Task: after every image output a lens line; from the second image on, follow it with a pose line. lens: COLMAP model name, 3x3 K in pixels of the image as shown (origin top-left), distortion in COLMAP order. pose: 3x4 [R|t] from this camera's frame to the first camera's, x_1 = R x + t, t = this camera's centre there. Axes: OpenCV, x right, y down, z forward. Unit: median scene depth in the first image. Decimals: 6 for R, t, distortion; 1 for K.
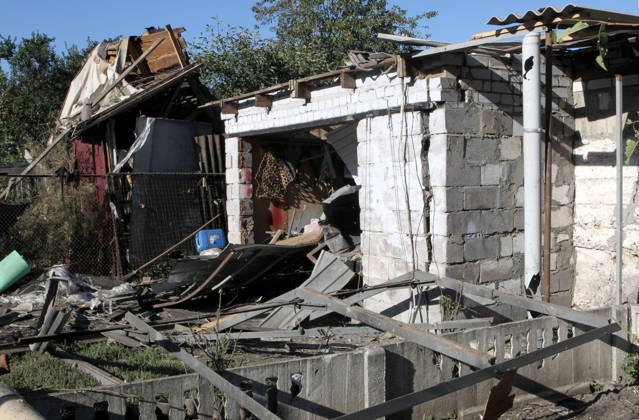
lens RADIAL K [[653.6, 0, 319.5], [0, 653.6, 210.0], [0, 0, 1]] dist [-0.066175, 0.010240]
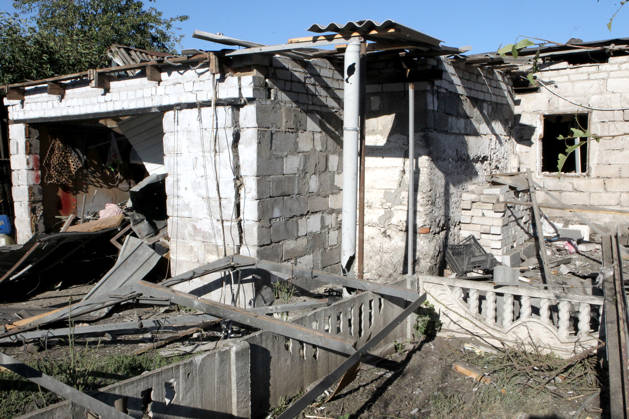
lens RADIAL K [[554.3, 0, 314.5], [0, 554.3, 209.5], [0, 0, 1]] dist [-0.115640, 0.098708]
pose [[0.918074, -0.028330, 0.395395, -0.080163], [0.011859, 0.998959, 0.044039, -0.018335], [-0.396231, -0.035742, 0.917455, 0.098819]]
